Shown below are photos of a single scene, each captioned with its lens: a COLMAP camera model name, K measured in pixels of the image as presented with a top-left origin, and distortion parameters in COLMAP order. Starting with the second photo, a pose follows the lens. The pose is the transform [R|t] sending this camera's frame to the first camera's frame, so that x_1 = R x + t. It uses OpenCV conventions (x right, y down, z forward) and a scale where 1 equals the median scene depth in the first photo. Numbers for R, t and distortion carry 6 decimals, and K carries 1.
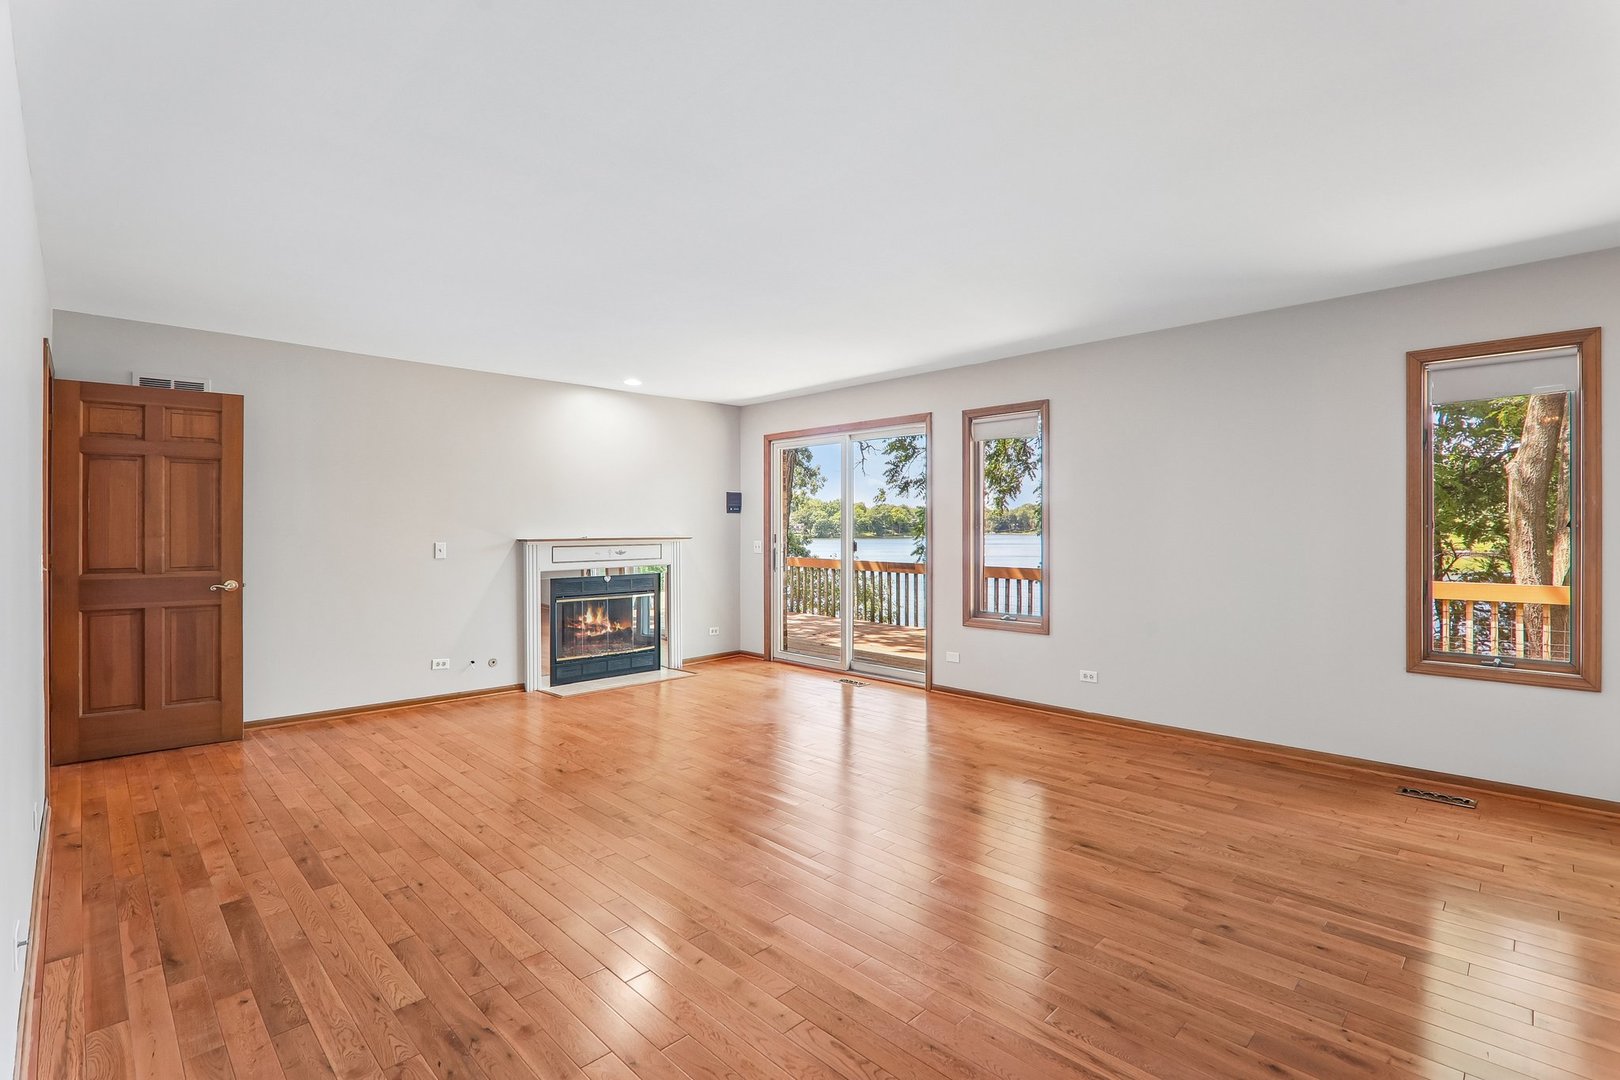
lens RADIAL K [[752.8, 0, 805.1], [0, 752.8, 534.9], [0, 0, 1]] dist [-0.013376, -0.000389]
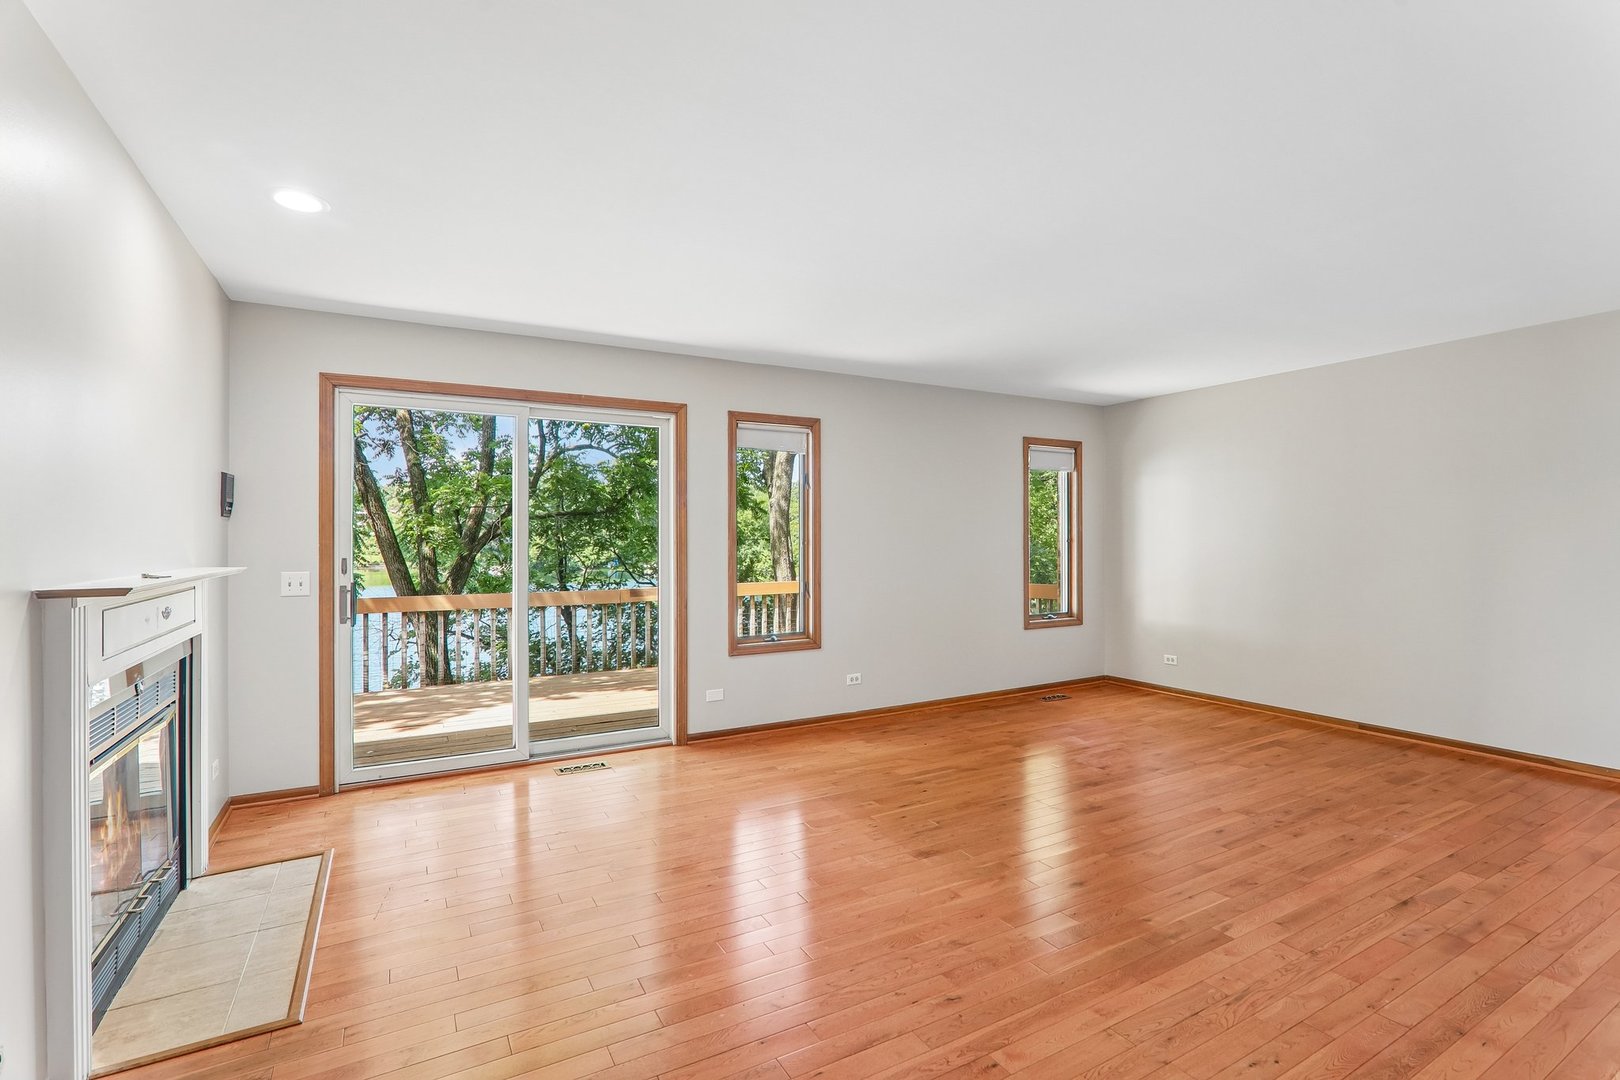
lens RADIAL K [[774.1, 0, 813.4], [0, 774.1, 544.7], [0, 0, 1]] dist [-0.000449, 0.000130]
pose [[0.249470, -0.004469, 0.968372, -0.577795], [0.013851, 0.999904, 0.001047, -0.007668], [-0.968283, 0.013152, 0.249508, 0.612563]]
